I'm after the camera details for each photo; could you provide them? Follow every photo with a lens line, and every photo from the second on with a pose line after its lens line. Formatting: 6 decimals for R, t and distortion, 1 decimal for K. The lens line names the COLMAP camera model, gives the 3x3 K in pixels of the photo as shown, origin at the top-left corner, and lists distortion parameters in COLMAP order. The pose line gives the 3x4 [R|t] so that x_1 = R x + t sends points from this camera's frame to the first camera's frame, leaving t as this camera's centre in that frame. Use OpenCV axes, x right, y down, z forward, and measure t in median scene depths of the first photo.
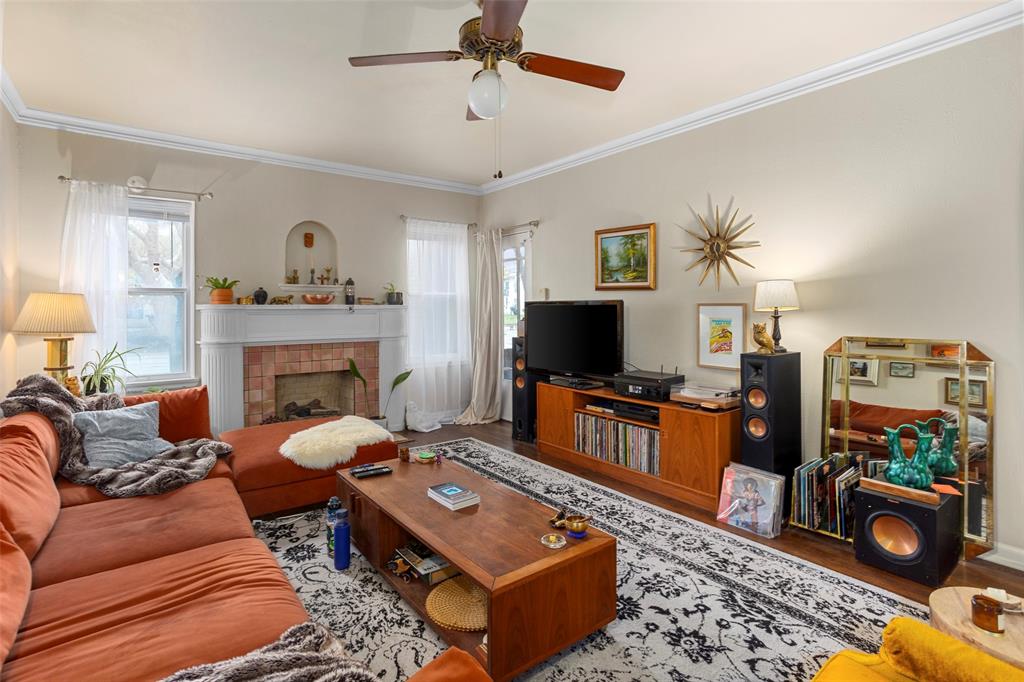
lens RADIAL K [[503.0, 0, 508.8], [0, 503.0, 289.7], [0, 0, 1]] dist [-0.024348, 0.000933]
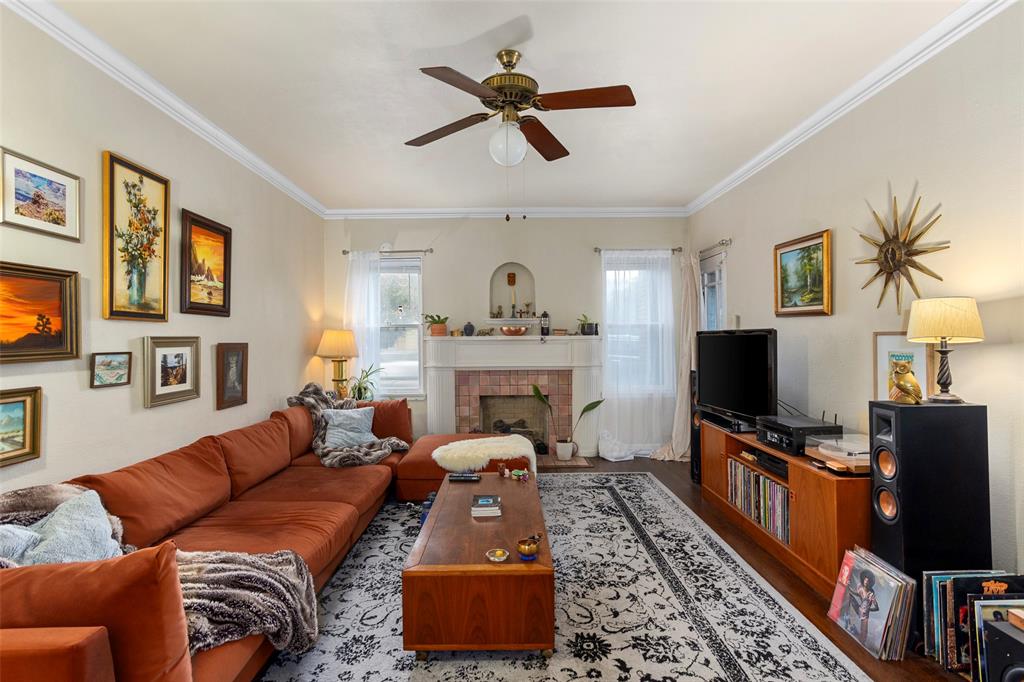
lens RADIAL K [[519.4, 0, 508.4], [0, 519.4, 319.7], [0, 0, 1]] dist [-0.056714, 0.044040]
pose [[0.796982, -0.023948, -0.603528, 0.427094], [0.025802, 0.999651, -0.005593, -0.000602], [0.603451, -0.011114, 0.797322, 0.069611]]
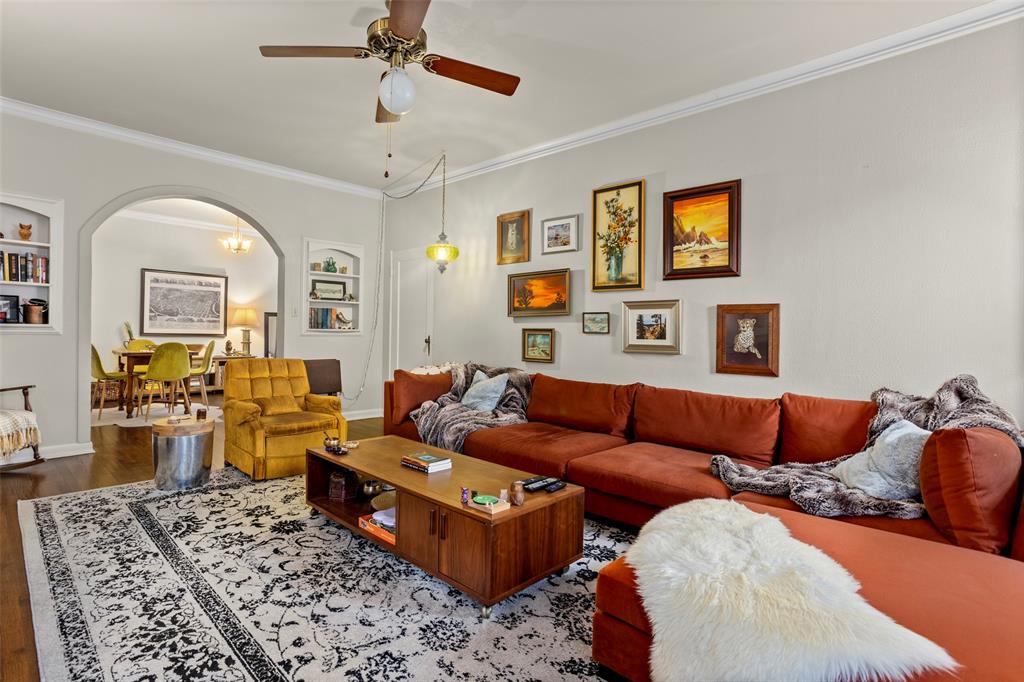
lens RADIAL K [[494.0, 0, 499.2], [0, 494.0, 337.9], [0, 0, 1]] dist [-0.048925, 0.026091]
pose [[-0.987479, -0.008805, -0.157505, -0.063810], [-0.006079, 0.999823, -0.017783, 0.106349], [0.157633, -0.016602, -0.987358, 1.380154]]
